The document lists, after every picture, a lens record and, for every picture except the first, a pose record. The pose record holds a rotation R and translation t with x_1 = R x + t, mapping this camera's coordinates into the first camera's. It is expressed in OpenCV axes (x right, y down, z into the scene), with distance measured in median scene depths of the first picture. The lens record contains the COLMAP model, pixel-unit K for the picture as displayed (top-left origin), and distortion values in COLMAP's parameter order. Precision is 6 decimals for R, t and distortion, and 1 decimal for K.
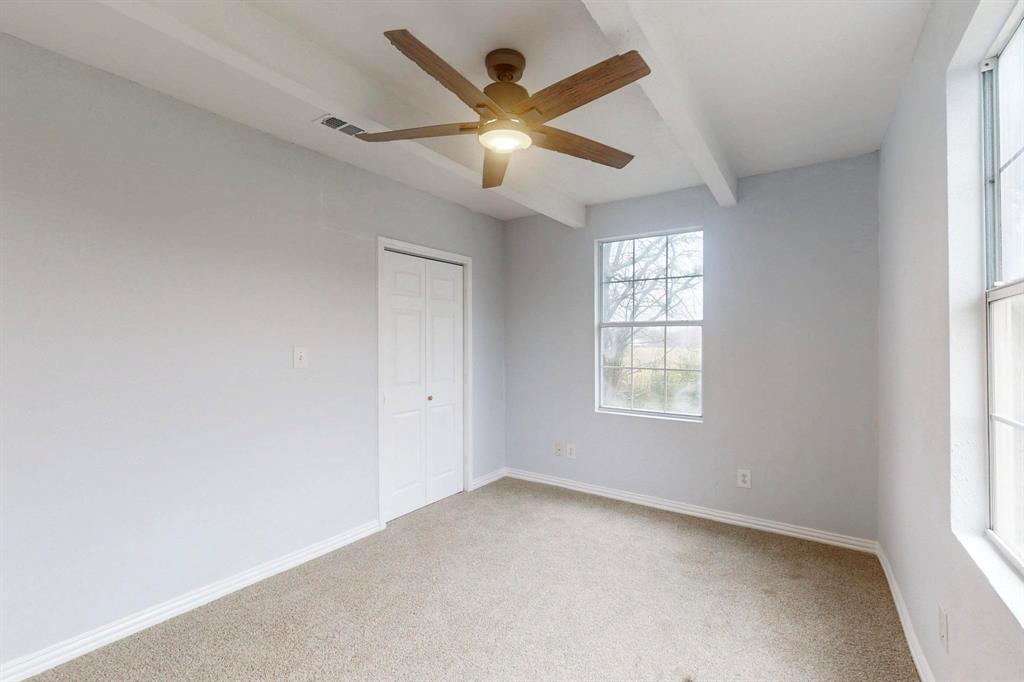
lens RADIAL K [[439.1, 0, 527.0], [0, 439.1, 343.4], [0, 0, 1]] dist [-0.000971, -0.000481]
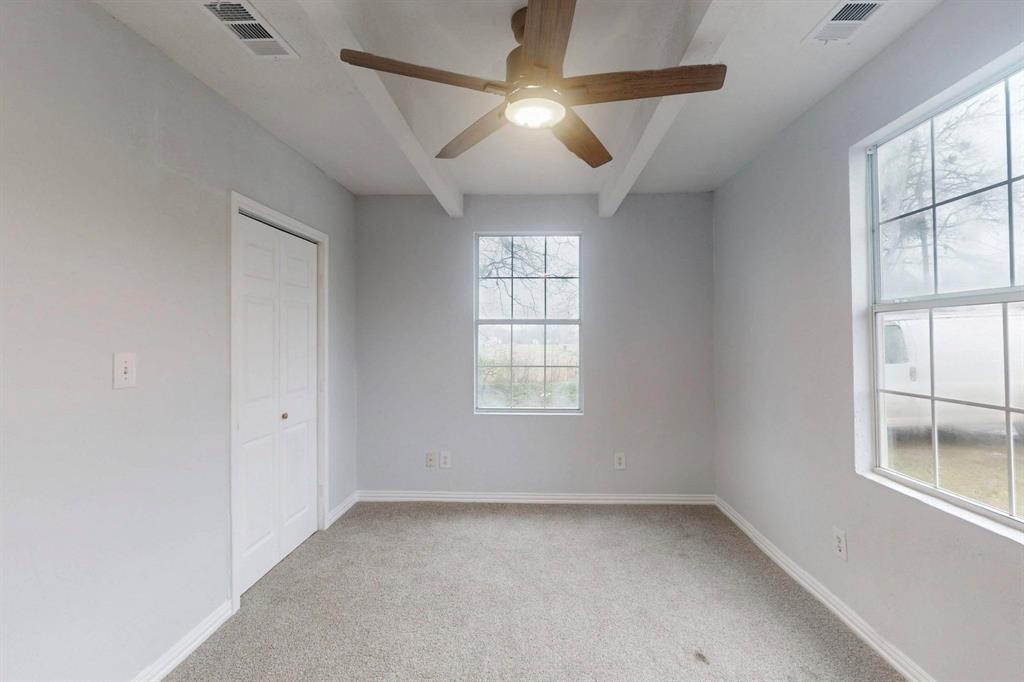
lens RADIAL K [[446.2, 0, 521.6], [0, 446.2, 333.7], [0, 0, 1]] dist [-0.002173, -0.000217]
pose [[0.850610, 0.000696, 0.525797, -0.297533], [0.006225, 0.999916, -0.011395, -0.005945], [-0.525761, 0.012965, 0.850534, 0.146846]]
